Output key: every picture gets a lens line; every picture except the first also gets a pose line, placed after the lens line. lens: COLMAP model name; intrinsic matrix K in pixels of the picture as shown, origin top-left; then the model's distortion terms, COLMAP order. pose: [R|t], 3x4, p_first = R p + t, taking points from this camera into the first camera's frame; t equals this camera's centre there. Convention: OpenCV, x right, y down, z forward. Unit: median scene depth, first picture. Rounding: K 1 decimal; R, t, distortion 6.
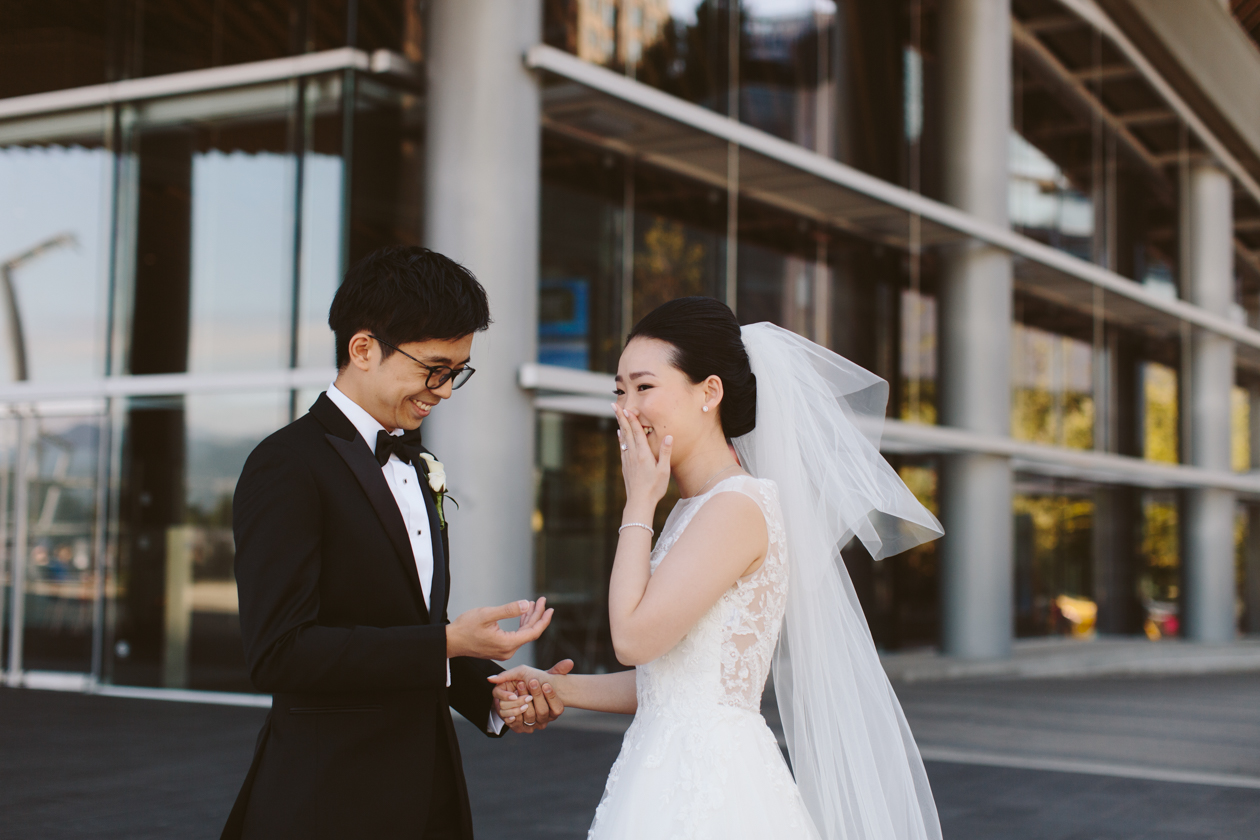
lens RADIAL K [[1840.5, 0, 633.3], [0, 1840.5, 421.0], [0, 0, 1]] dist [0.026148, 0.000000]
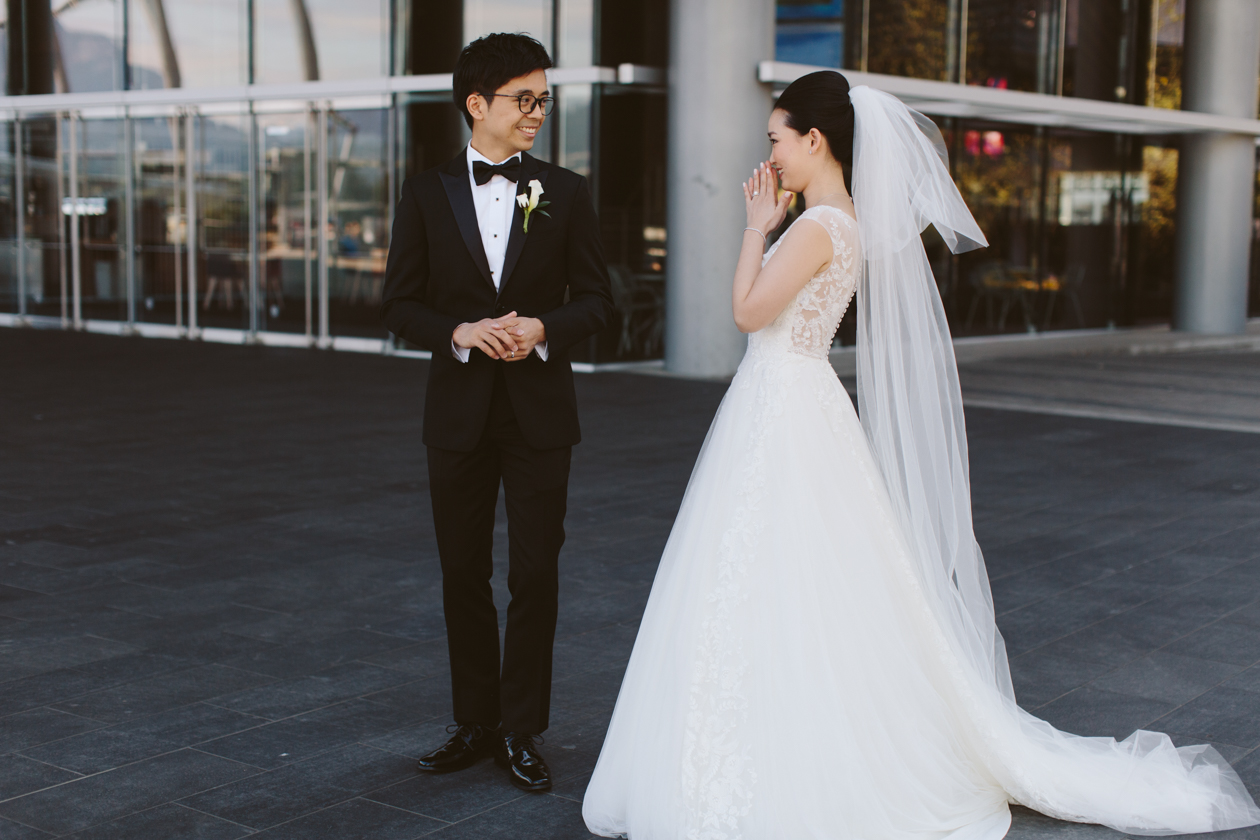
lens RADIAL K [[1840.5, 0, 632.7], [0, 1840.5, 419.9], [0, 0, 1]] dist [0.026148, 0.000000]
pose [[0.989156, 0.015213, -0.146077, 0.024496], [0.010578, 0.984658, 0.174174, -0.011060], [0.146485, -0.173830, 0.973820, -0.098962]]
